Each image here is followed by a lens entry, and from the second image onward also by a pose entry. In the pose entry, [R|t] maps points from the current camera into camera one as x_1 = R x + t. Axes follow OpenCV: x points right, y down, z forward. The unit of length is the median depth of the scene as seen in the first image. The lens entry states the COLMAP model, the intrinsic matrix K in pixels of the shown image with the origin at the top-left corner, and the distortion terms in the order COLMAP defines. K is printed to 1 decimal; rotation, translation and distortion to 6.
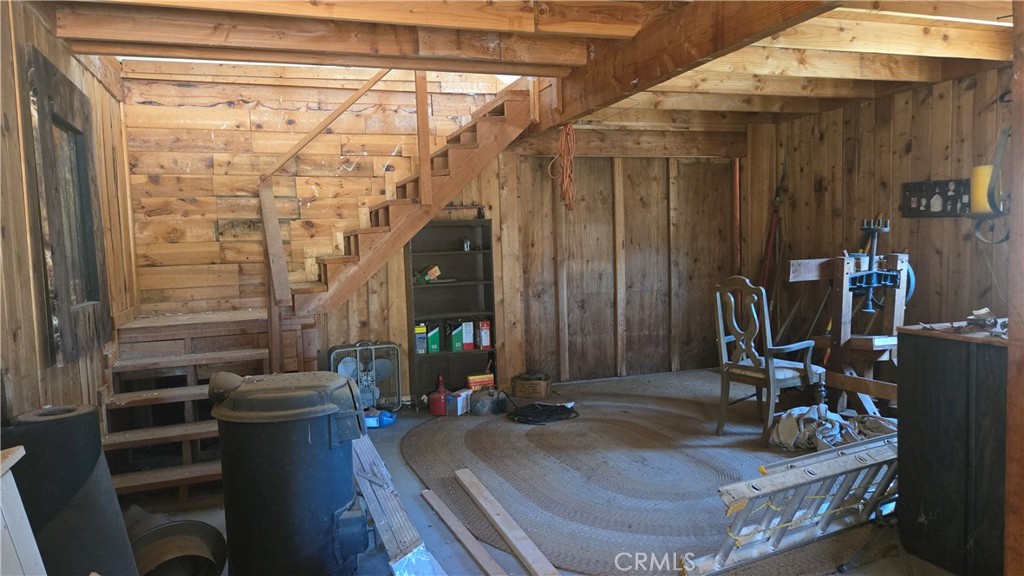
lens RADIAL K [[682.9, 0, 512.0], [0, 682.9, 288.0], [0, 0, 1]] dist [0.077132, -0.064878]
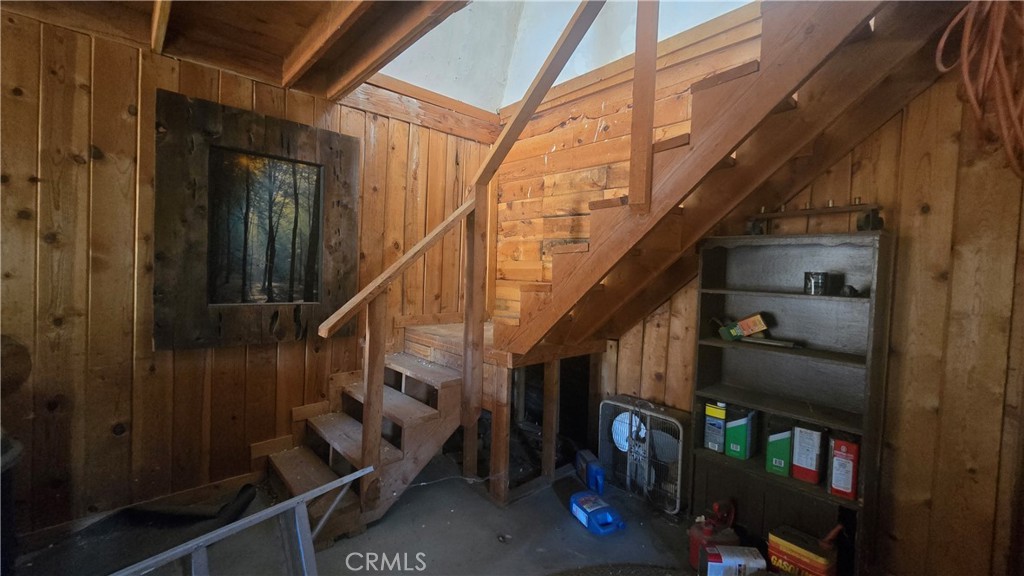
lens RADIAL K [[424.6, 0, 516.8], [0, 424.6, 288.8], [0, 0, 1]] dist [0.000348, 0.000245]
pose [[0.389595, 0.091321, -0.916448, 0.143669], [-0.103361, 0.993121, 0.055020, -0.054326], [0.915168, 0.073290, 0.396353, 0.685097]]
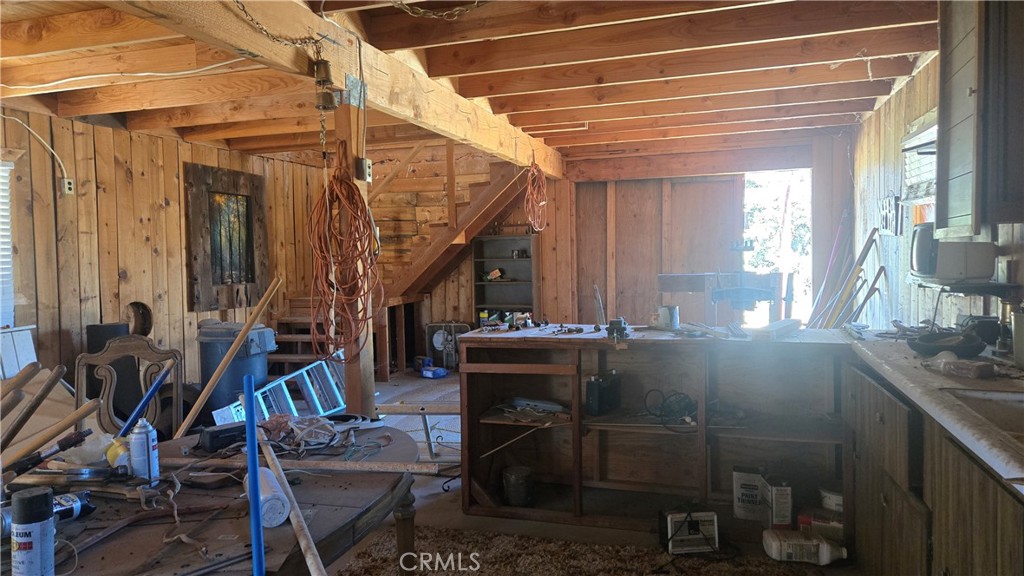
lens RADIAL K [[685.7, 0, 513.0], [0, 685.7, 277.2], [0, 0, 1]] dist [0.084257, -0.067211]
pose [[0.799919, 0.038878, -0.598847, 0.749854], [-0.044282, 0.999003, 0.005706, -0.025971], [0.598472, 0.021954, 0.800843, -0.071962]]
